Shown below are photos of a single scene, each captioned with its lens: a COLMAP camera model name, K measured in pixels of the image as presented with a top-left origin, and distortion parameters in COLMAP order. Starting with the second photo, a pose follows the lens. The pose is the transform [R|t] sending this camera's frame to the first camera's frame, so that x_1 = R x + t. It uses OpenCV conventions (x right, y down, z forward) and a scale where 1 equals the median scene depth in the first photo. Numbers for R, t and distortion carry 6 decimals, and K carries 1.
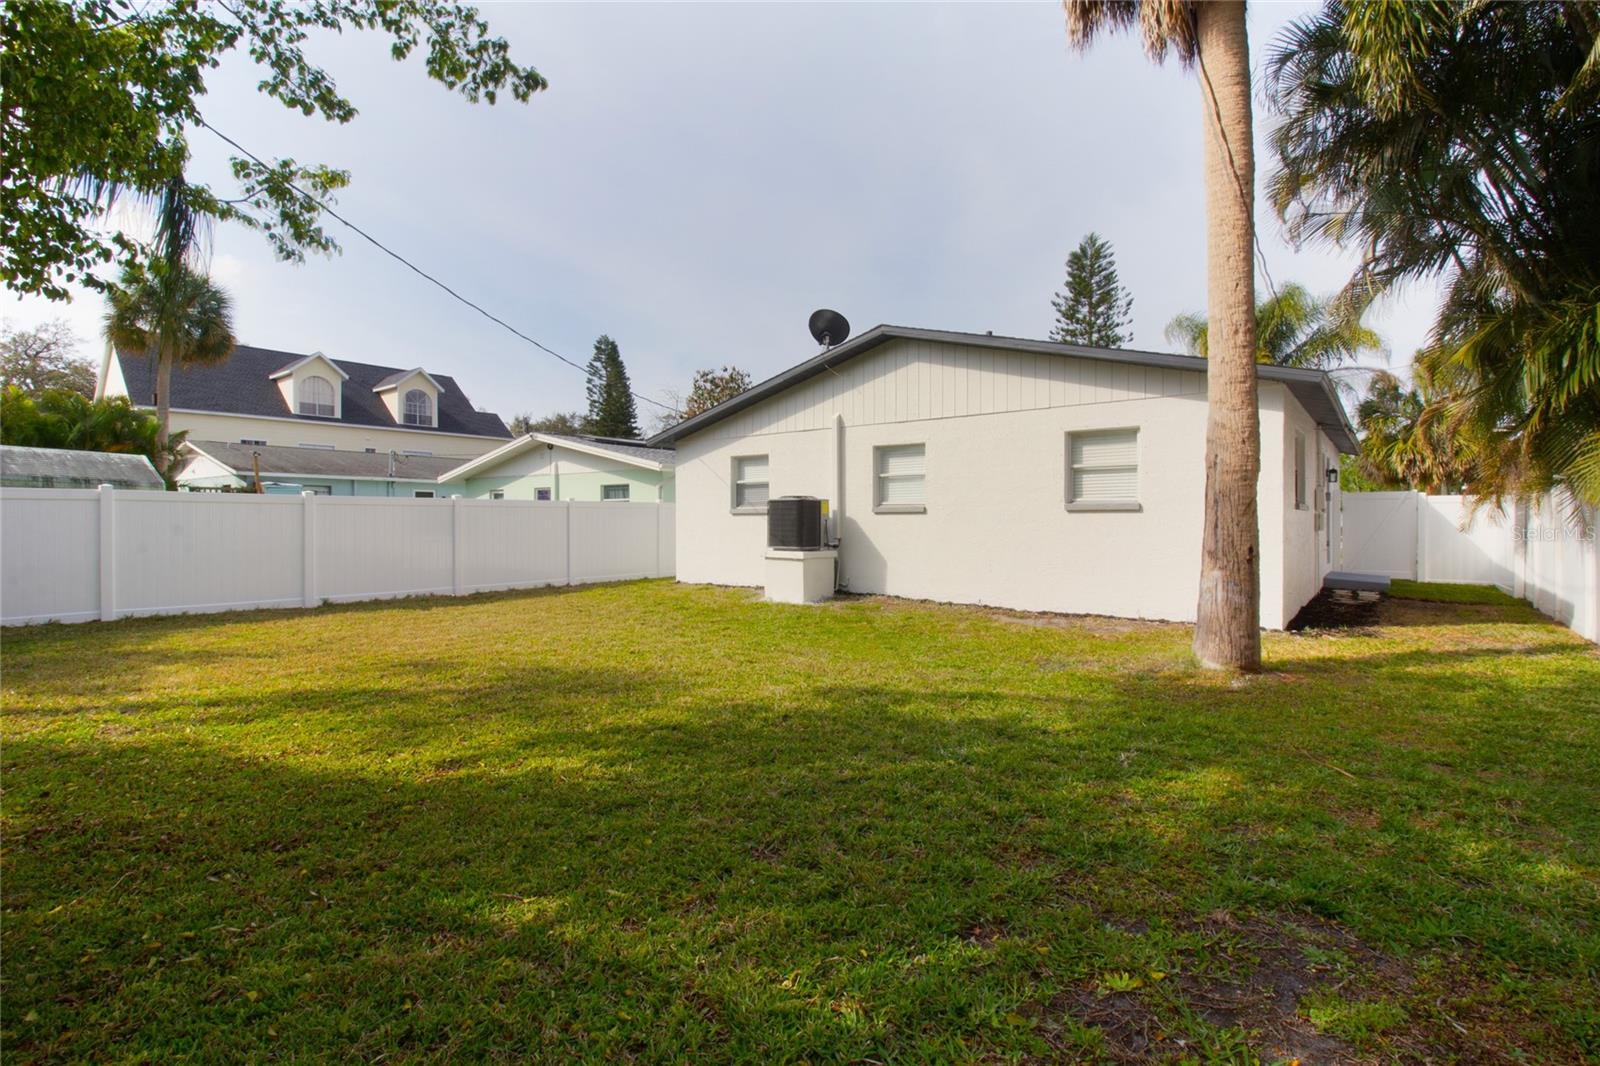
lens RADIAL K [[736.4, 0, 793.1], [0, 736.4, 520.0], [0, 0, 1]] dist [0.010117, -0.017614]
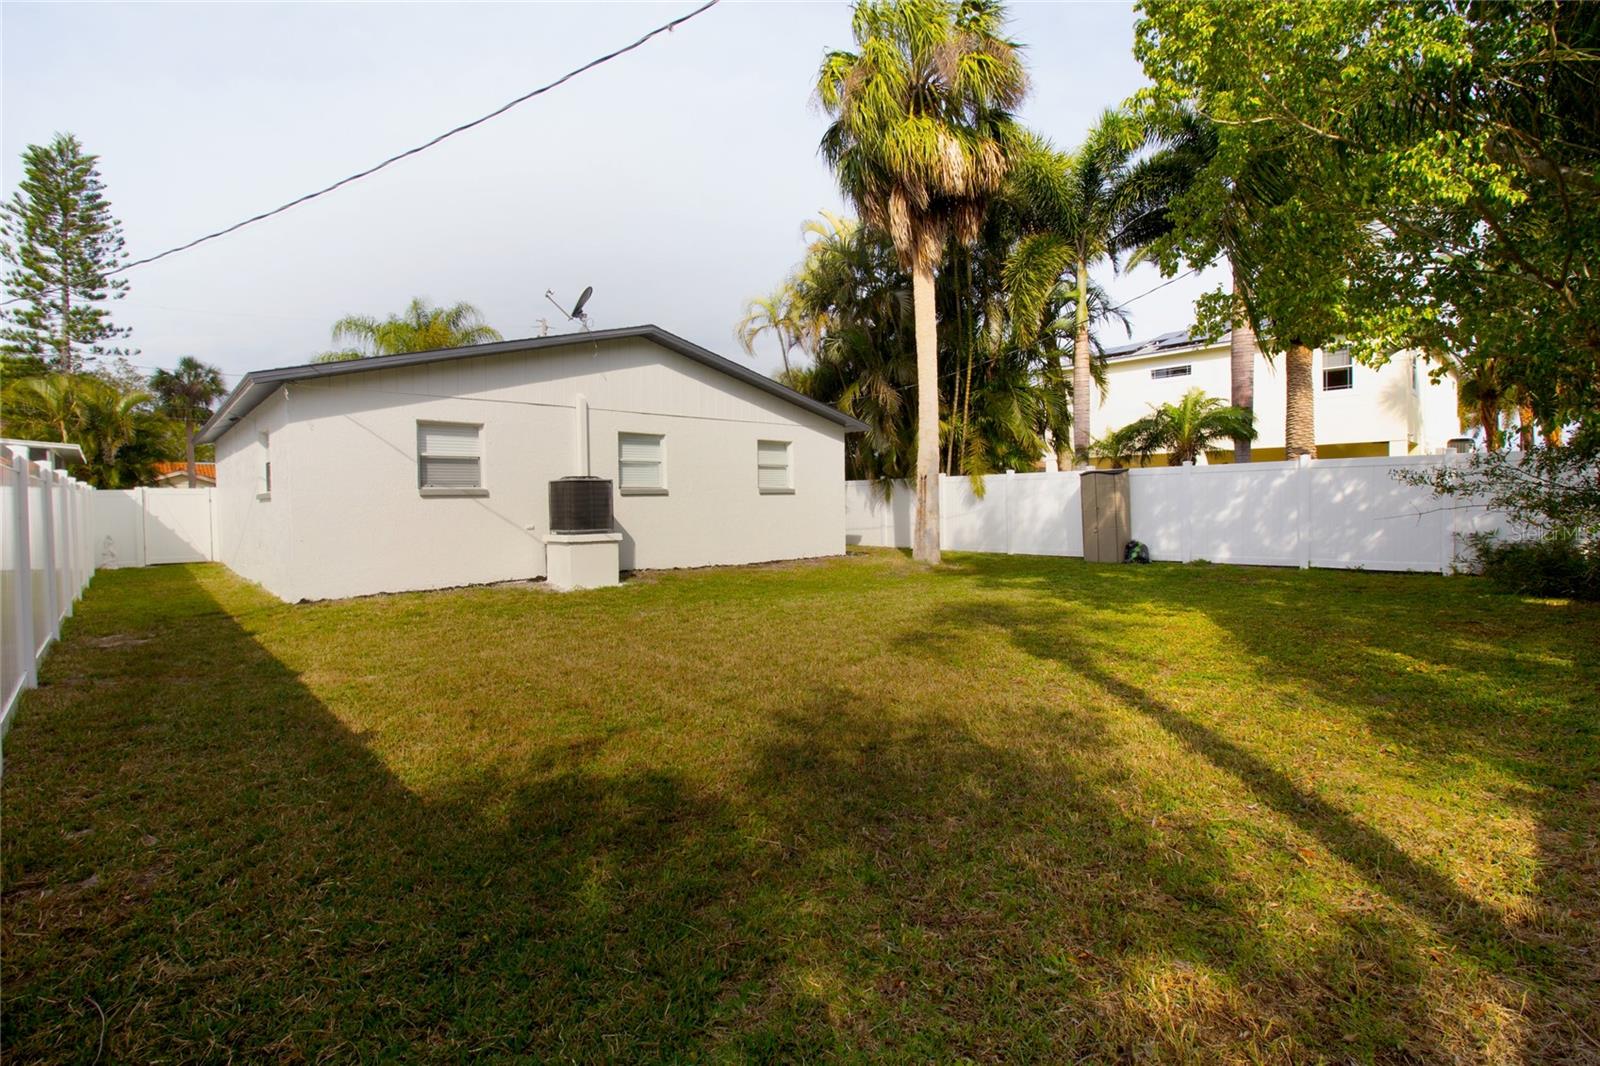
lens RADIAL K [[736.4, 0, 793.1], [0, 736.4, 520.0], [0, 0, 1]] dist [0.010117, -0.017614]
pose [[0.204678, -0.024300, 0.978528, -0.882984], [0.012473, 0.999675, 0.022216, 0.006803], [-0.978750, 0.007658, 0.204915, 0.535368]]
